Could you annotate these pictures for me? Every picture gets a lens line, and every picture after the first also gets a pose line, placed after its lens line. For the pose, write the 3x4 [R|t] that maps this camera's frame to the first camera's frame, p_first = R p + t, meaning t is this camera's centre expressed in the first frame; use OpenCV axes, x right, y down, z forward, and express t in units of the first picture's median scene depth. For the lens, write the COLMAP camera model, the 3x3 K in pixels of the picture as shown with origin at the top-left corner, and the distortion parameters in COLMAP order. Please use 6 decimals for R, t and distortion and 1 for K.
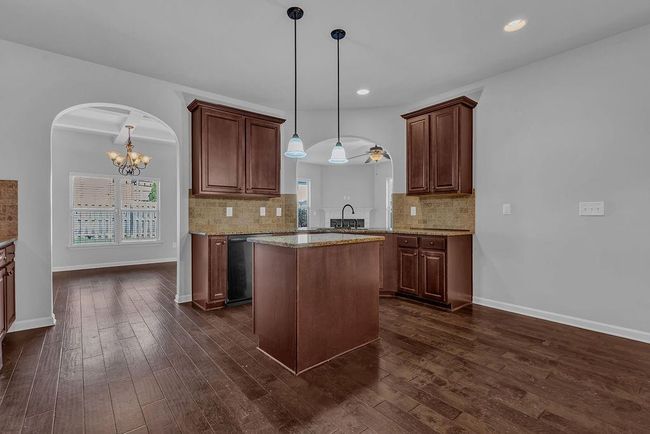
lens RADIAL K [[301.0, 0, 322.8], [0, 301.0, 217.2], [0, 0, 1]] dist [0.010342, 0.000690]
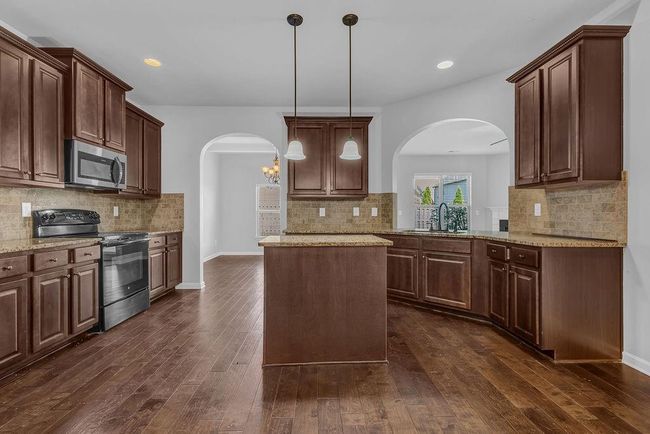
lens RADIAL K [[301.0, 0, 323.3], [0, 301.0, 215.6], [0, 0, 1]] dist [0.010342, 0.000690]
pose [[0.787112, 0.001881, -0.616807, 0.394547], [-0.004156, 0.999989, -0.002254, -0.002976], [0.616796, 0.004338, 0.787111, 0.155427]]
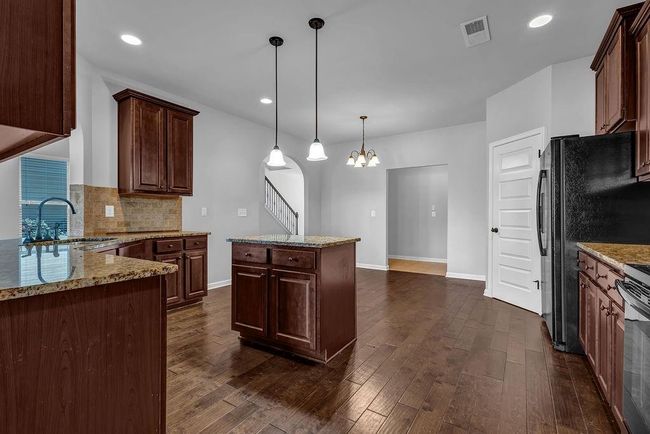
lens RADIAL K [[301.0, 0, 323.0], [0, 301.0, 217.1], [0, 0, 1]] dist [0.010342, 0.000690]
pose [[-0.298344, -0.001950, 0.954456, -0.694284], [0.004505, 0.999984, 0.003452, -0.005600], [-0.954448, 0.005329, -0.298331, 0.818226]]
